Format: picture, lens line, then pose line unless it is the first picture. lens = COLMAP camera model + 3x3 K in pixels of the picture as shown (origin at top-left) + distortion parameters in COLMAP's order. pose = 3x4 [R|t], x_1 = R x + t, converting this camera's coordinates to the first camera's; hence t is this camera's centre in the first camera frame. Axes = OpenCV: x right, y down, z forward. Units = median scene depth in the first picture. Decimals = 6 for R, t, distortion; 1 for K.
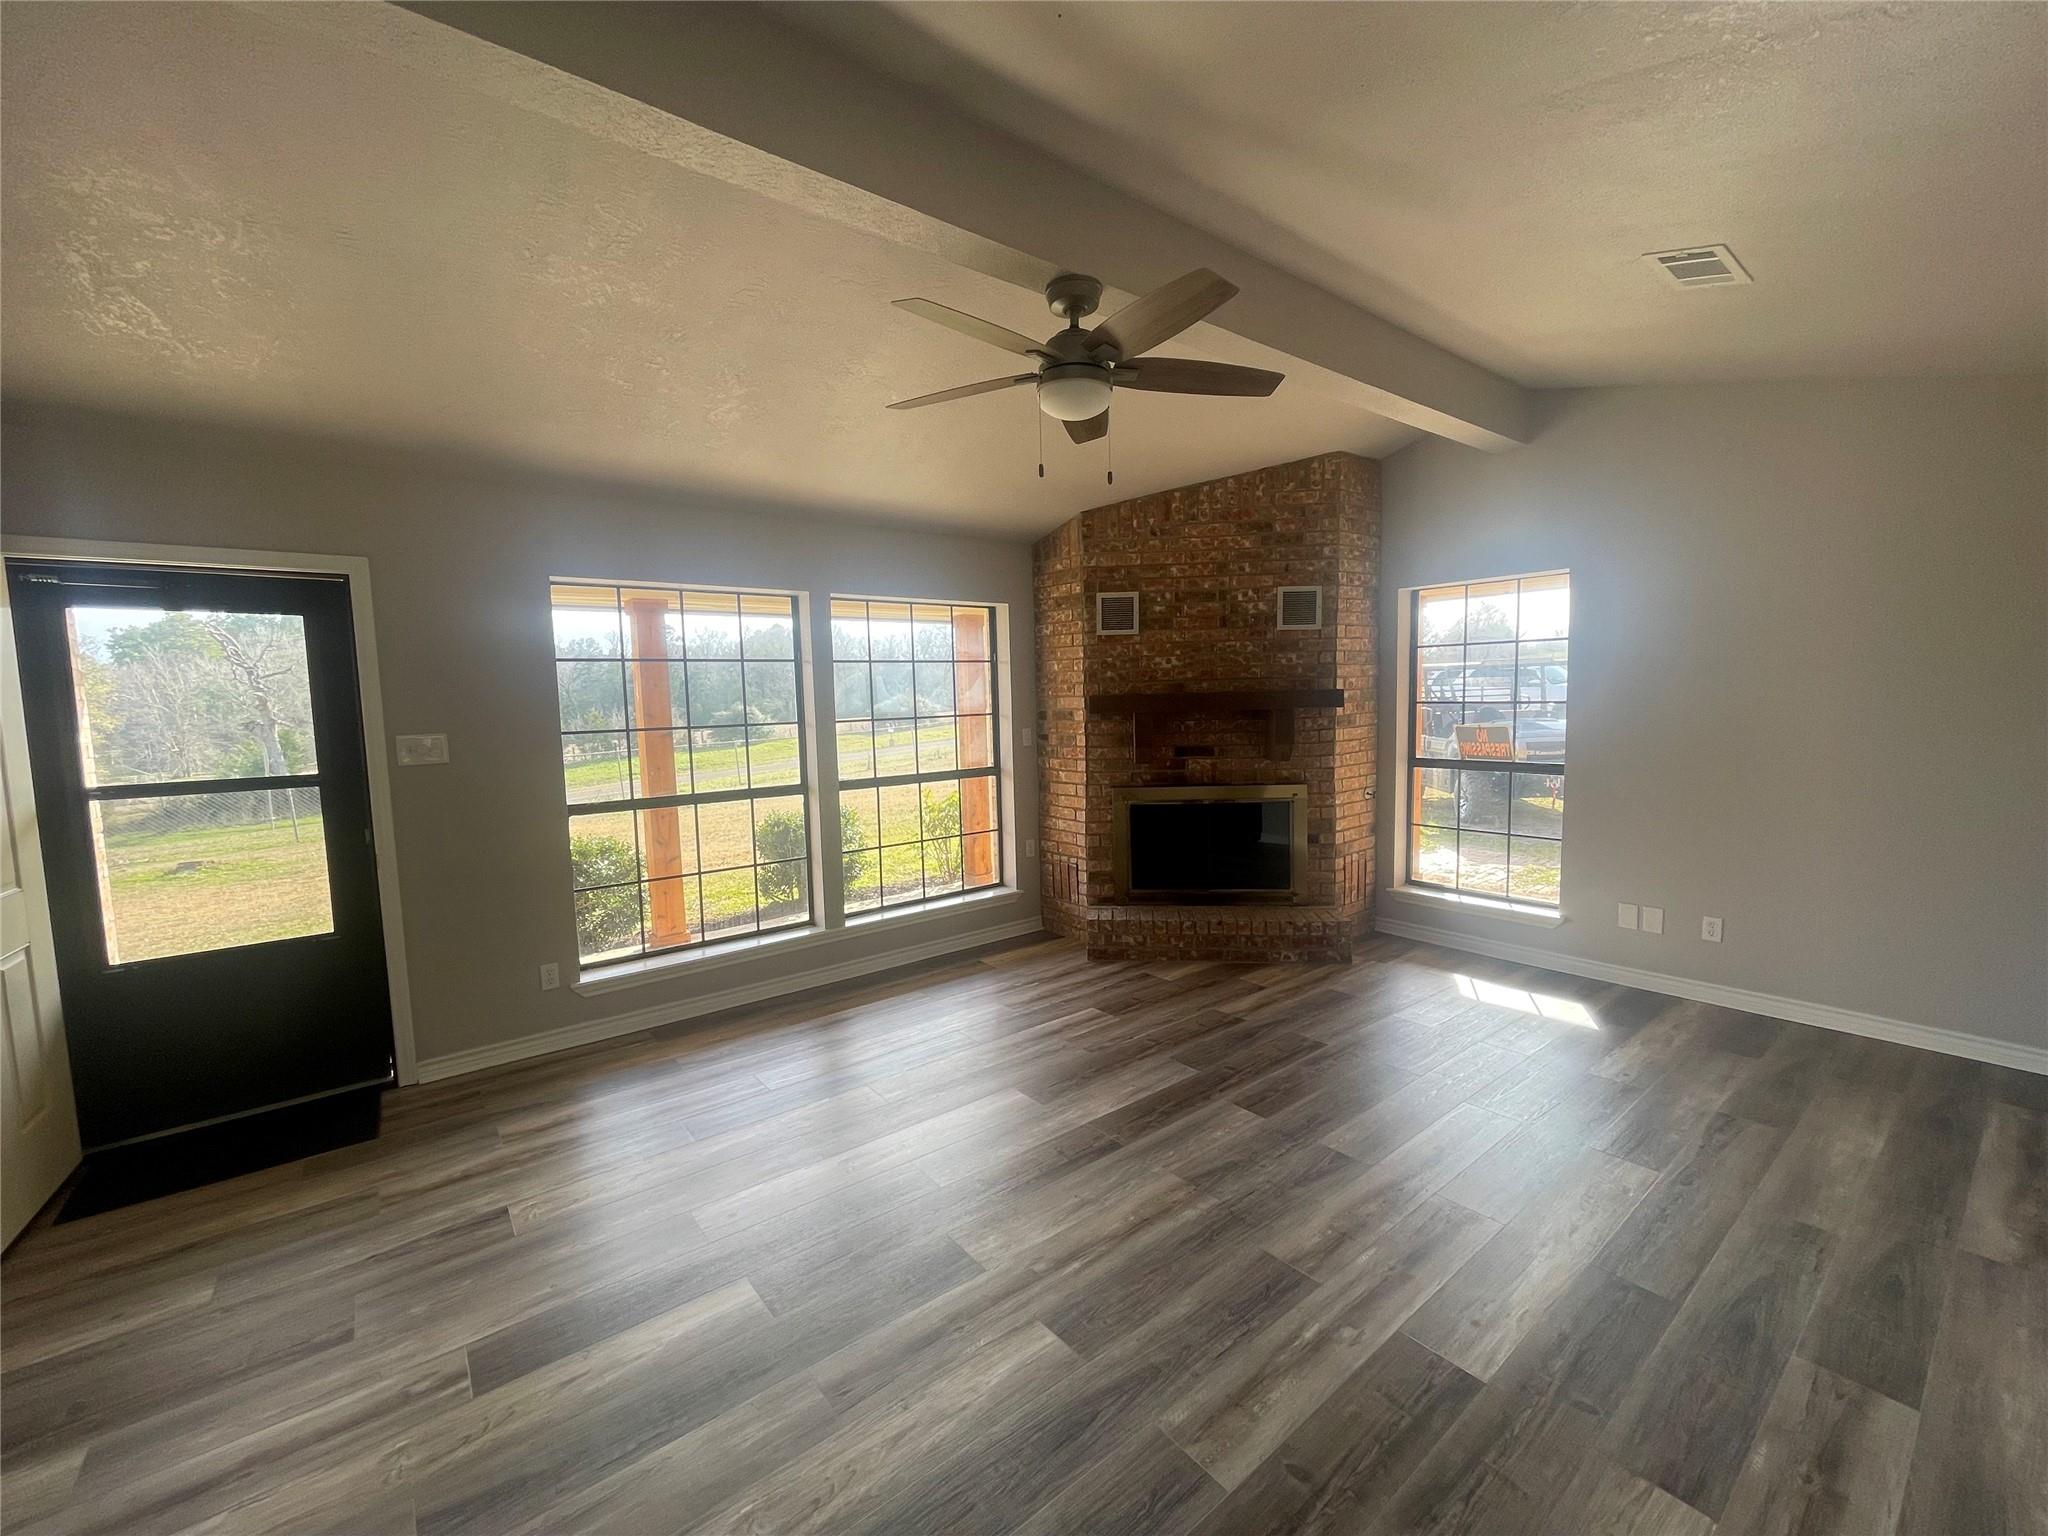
lens RADIAL K [[828.3, 0, 1019.7], [0, 828.3, 769.3], [0, 0, 1]] dist [0.001171, 0.000323]
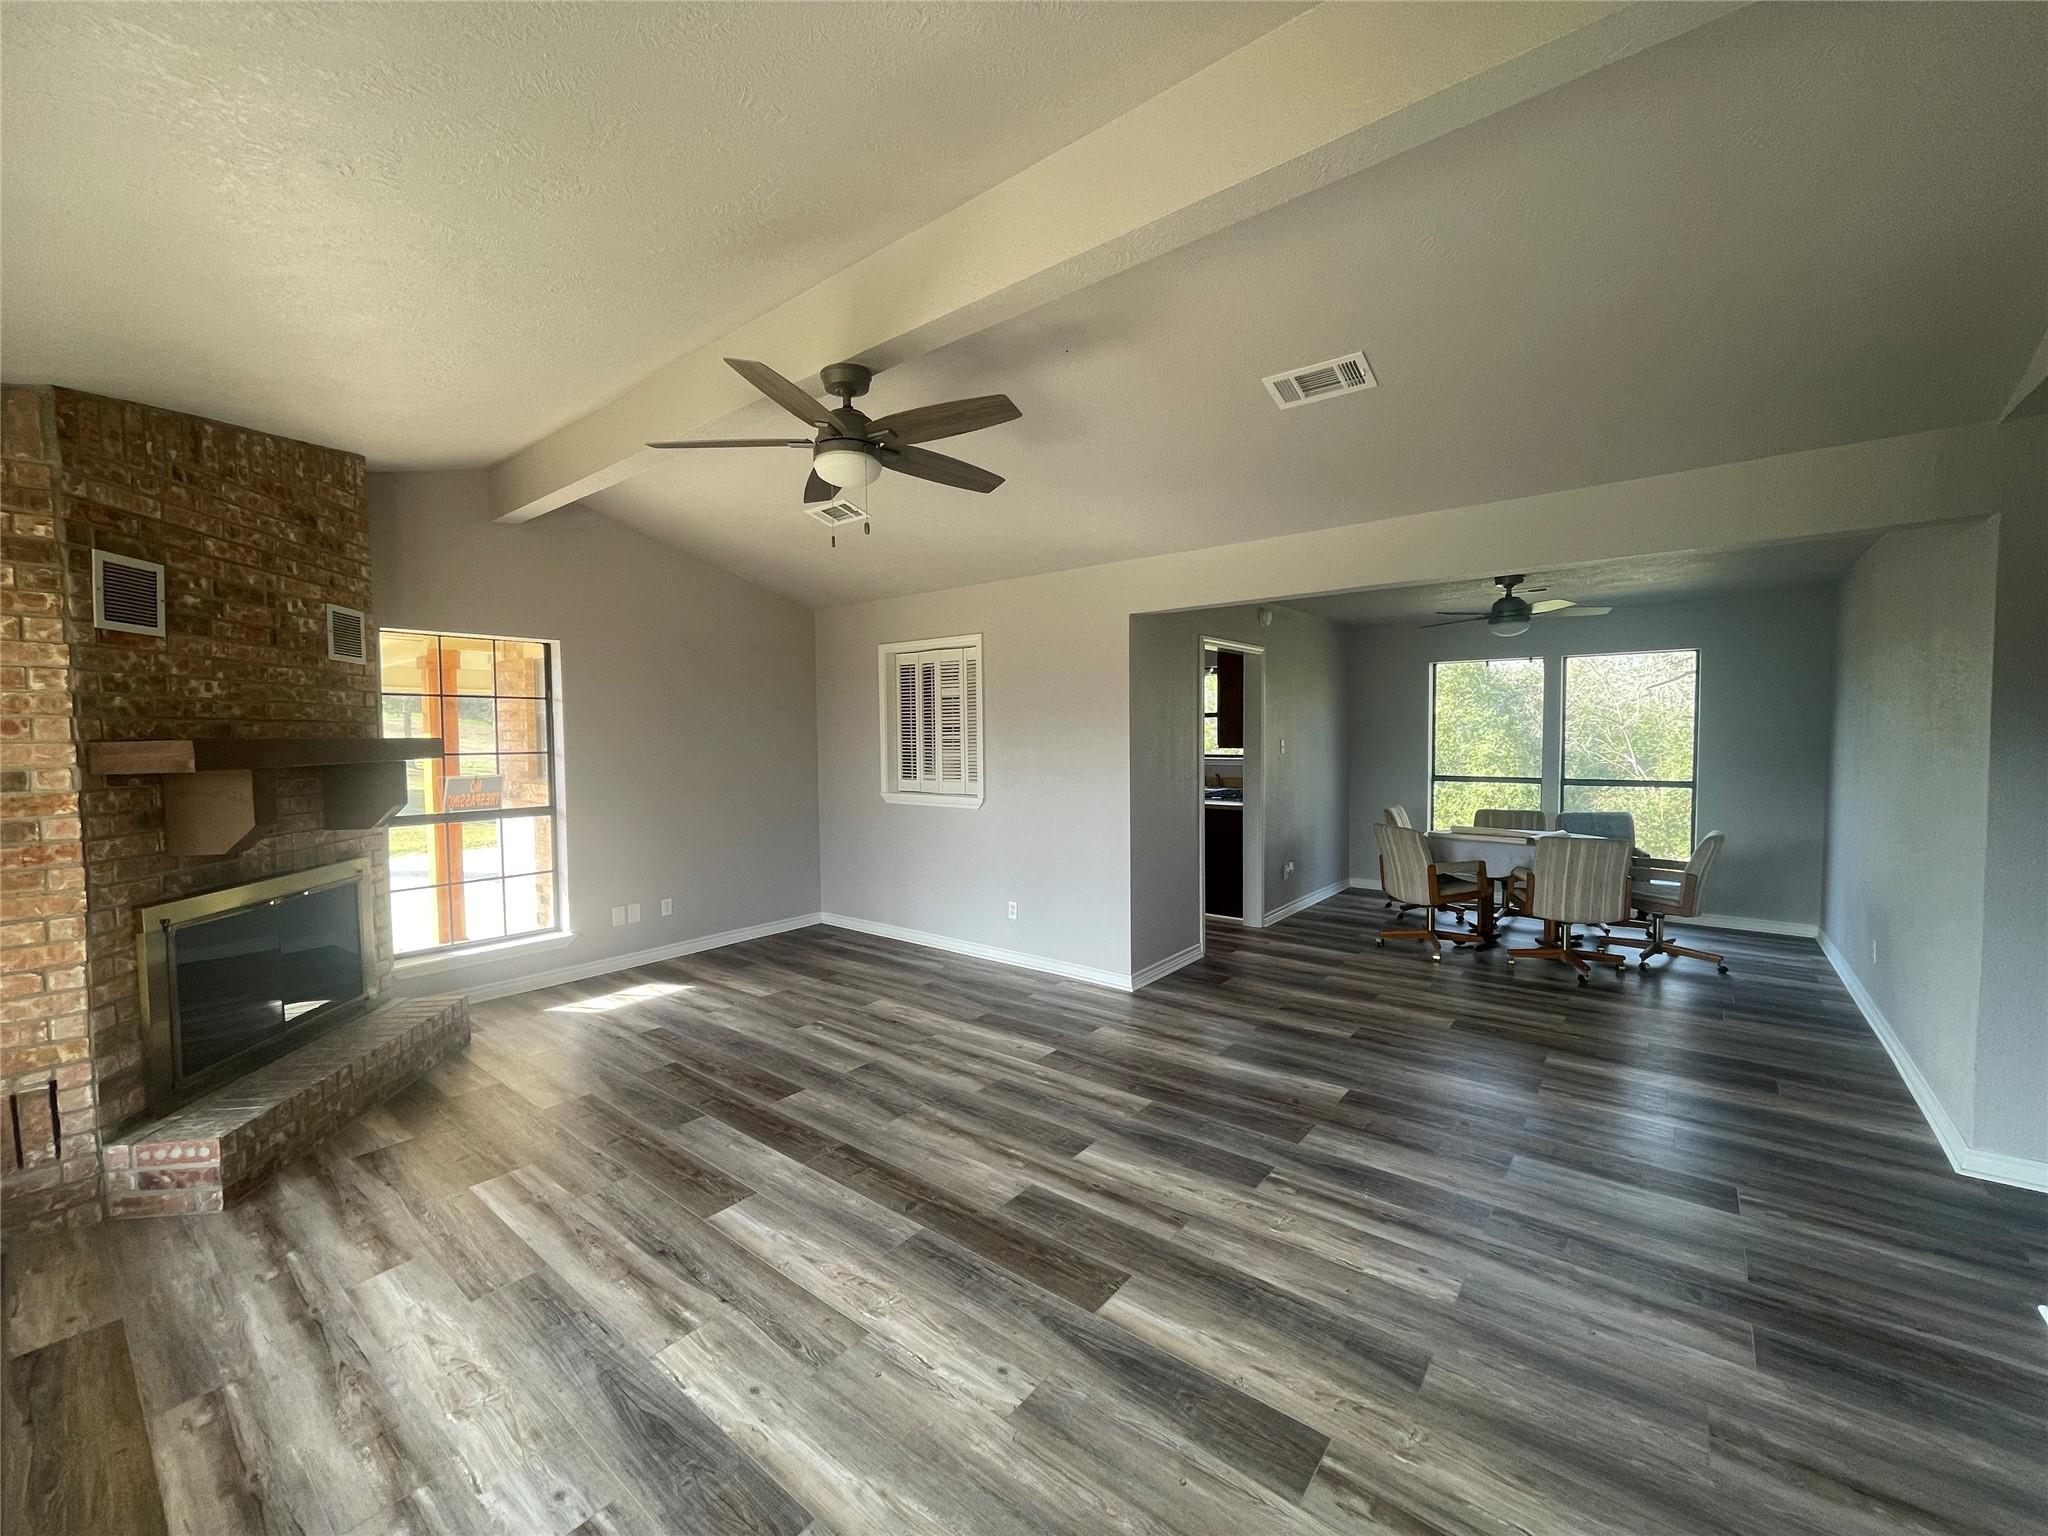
lens RADIAL K [[828.3, 0, 1017.3], [0, 828.3, 767.9], [0, 0, 1]] dist [0.001171, 0.000323]
pose [[-0.223417, -0.011501, 0.974655, -0.572876], [0.102470, 0.994112, 0.035219, -0.030900], [-0.969322, 0.107742, -0.220923, 0.564623]]
